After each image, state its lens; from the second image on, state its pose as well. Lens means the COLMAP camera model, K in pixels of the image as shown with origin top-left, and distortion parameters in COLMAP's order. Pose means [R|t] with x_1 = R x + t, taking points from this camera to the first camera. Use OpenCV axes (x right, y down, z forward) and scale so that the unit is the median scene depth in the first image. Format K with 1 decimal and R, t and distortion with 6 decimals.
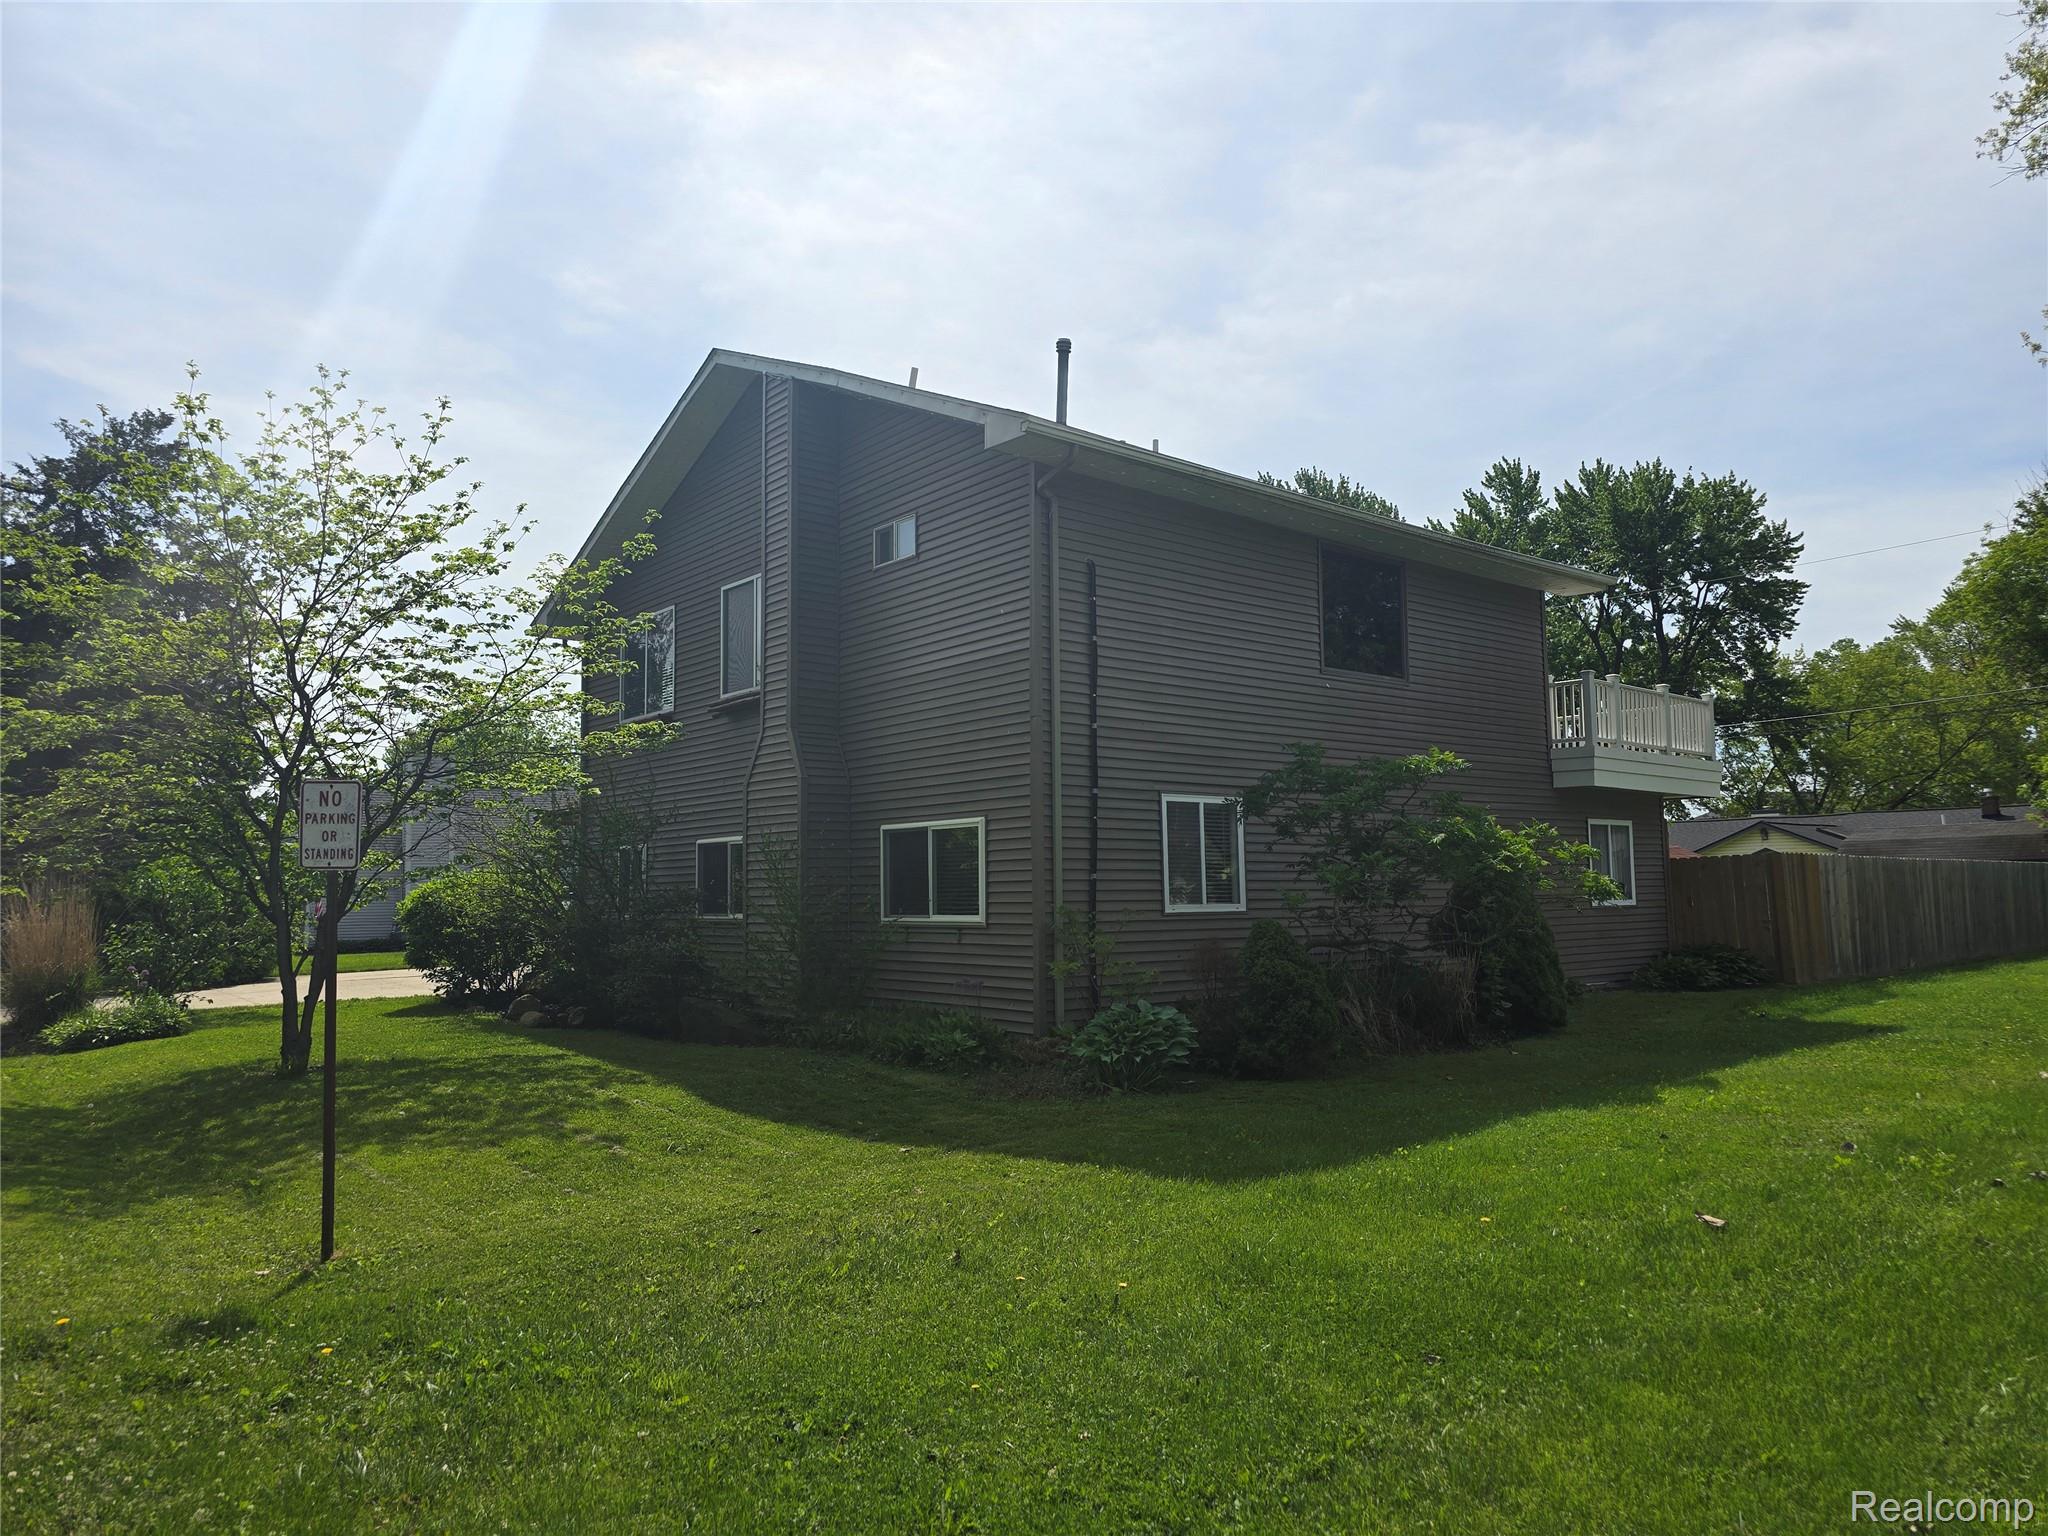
lens RADIAL K [[1390.8, 0, 1023.3], [0, 1390.8, 757.8], [0, 0, 1]] dist [0.038703, -0.010757]
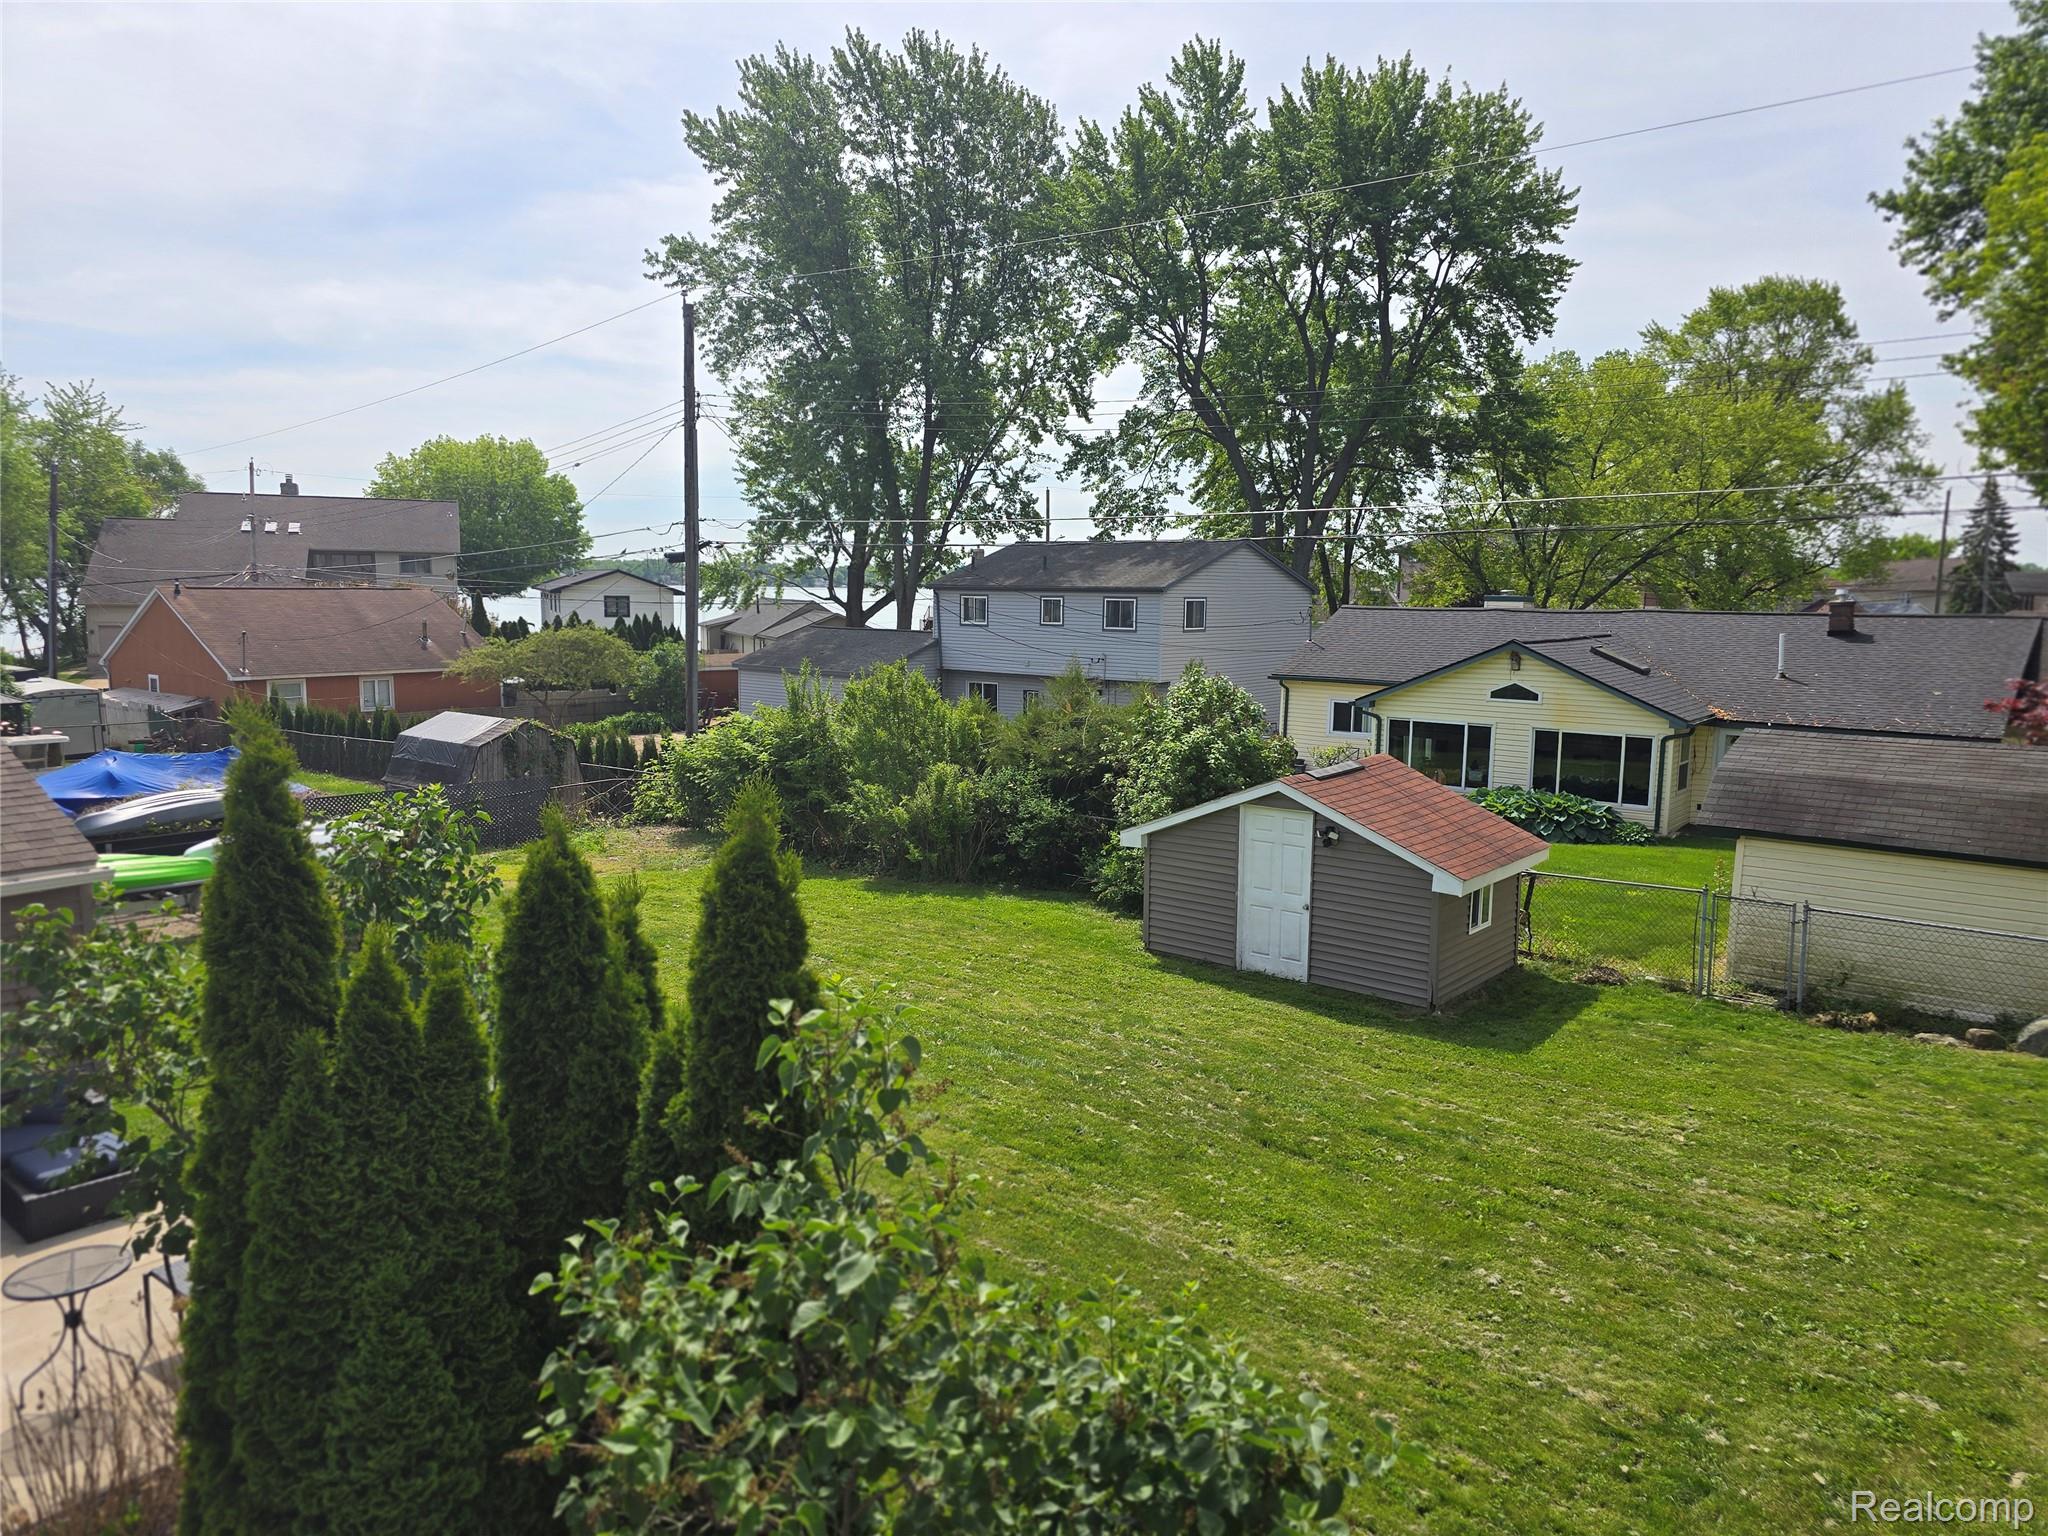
lens RADIAL K [[1390.8, 0, 1005.1], [0, 1390.8, 774.4], [0, 0, 1]] dist [0.038703, -0.010757]
pose [[0.984154, 0.002632, 0.177294, 0.130183], [-0.043281, 0.973211, 0.225805, -0.015318], [-0.171950, -0.229901, 0.957903, 0.278095]]
